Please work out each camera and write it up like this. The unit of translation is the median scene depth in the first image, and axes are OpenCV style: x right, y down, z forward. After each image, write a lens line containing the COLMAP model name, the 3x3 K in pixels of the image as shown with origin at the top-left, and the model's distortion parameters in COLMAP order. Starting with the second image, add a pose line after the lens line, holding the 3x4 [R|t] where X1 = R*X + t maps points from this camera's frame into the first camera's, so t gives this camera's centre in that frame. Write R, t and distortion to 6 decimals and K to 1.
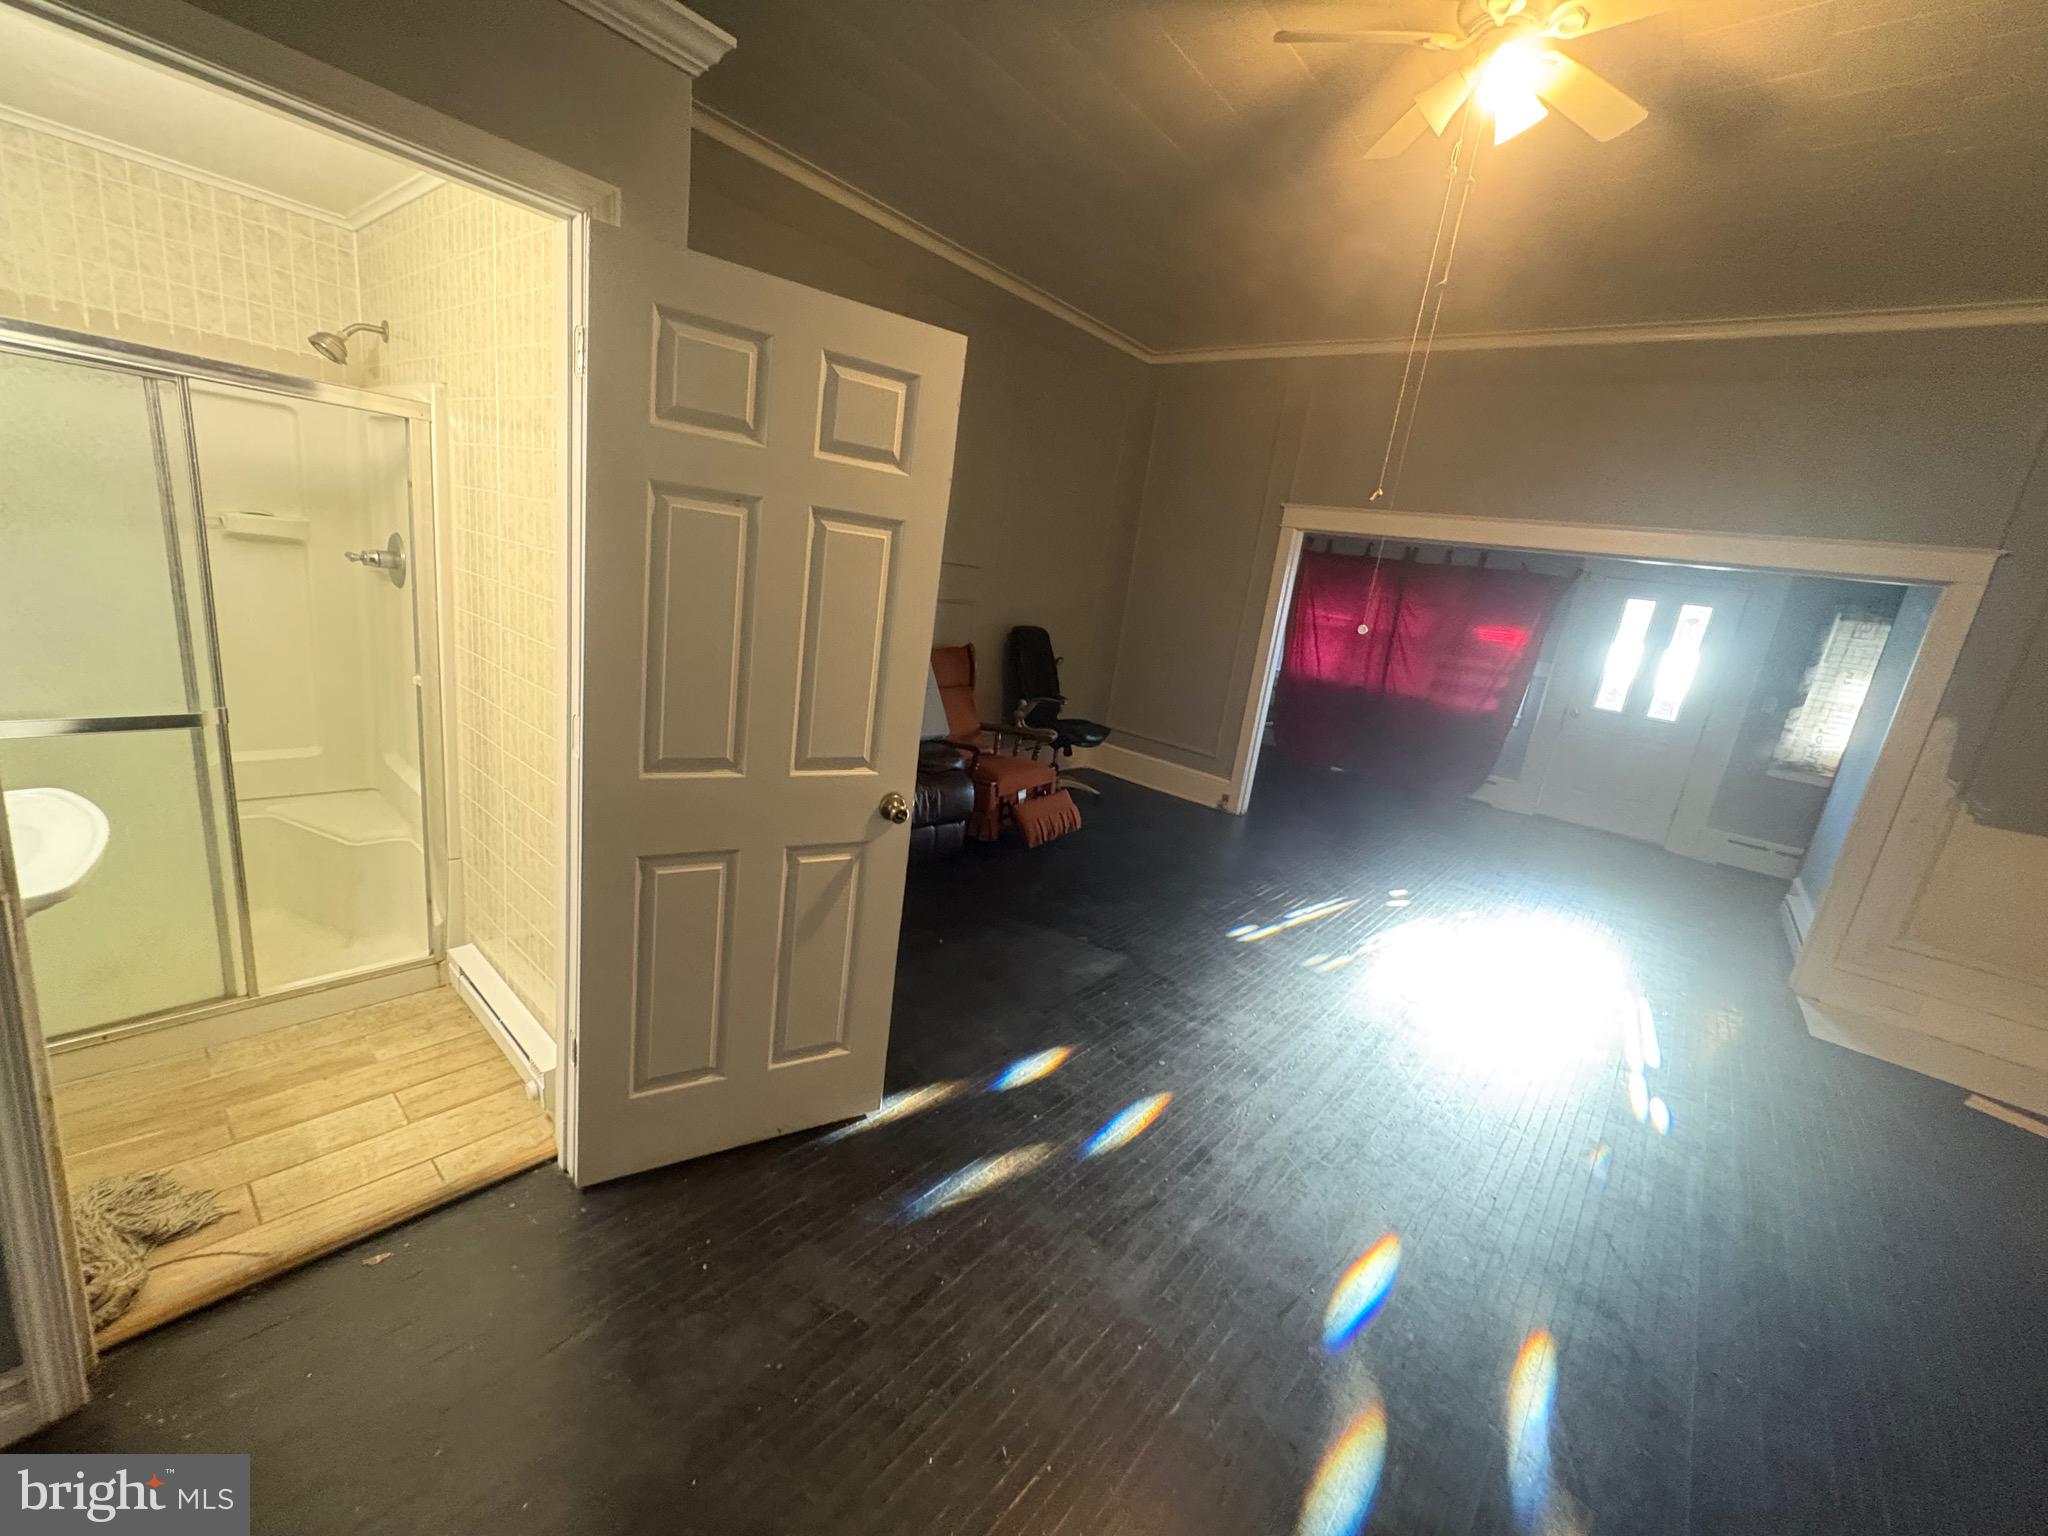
lens RADIAL K [[819.0, 0, 1026.5], [0, 819.0, 766.1], [0, 0, 1]] dist [0.002458, -0.000598]
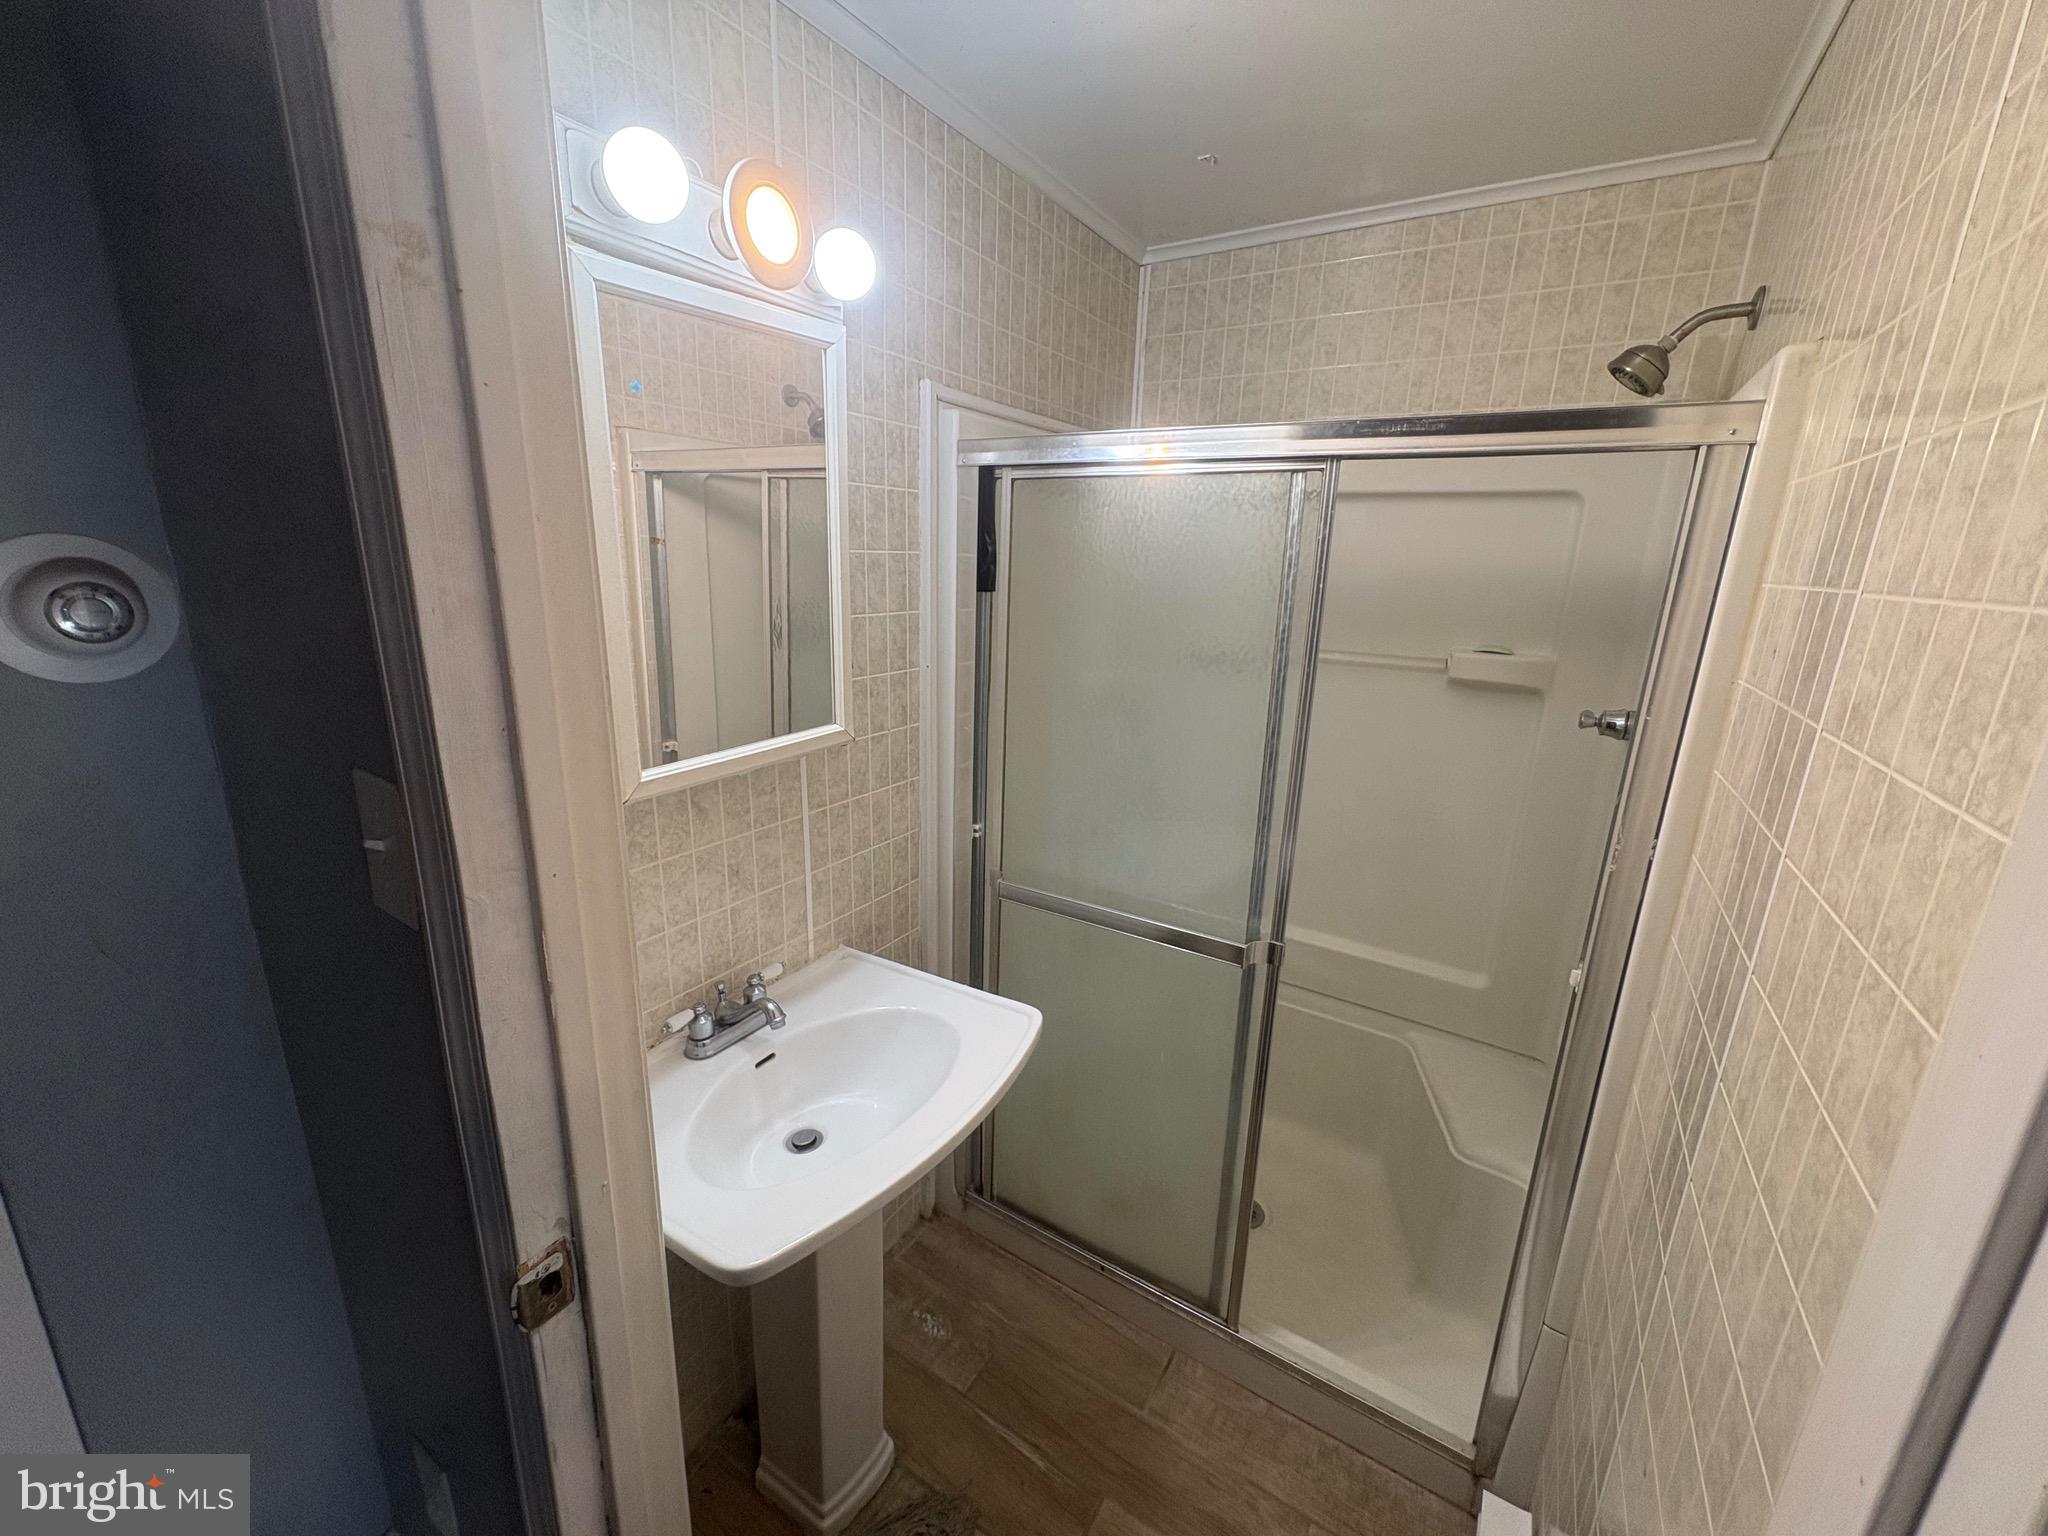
lens RADIAL K [[819.0, 0, 1014.3], [0, 819.0, 762.7], [0, 0, 1]] dist [0.002458, -0.000598]
pose [[0.147026, 0.118264, -0.982037, -0.289433], [-0.258323, 0.962962, 0.077292, -0.161934], [0.954805, 0.242319, 0.172131, 0.501827]]
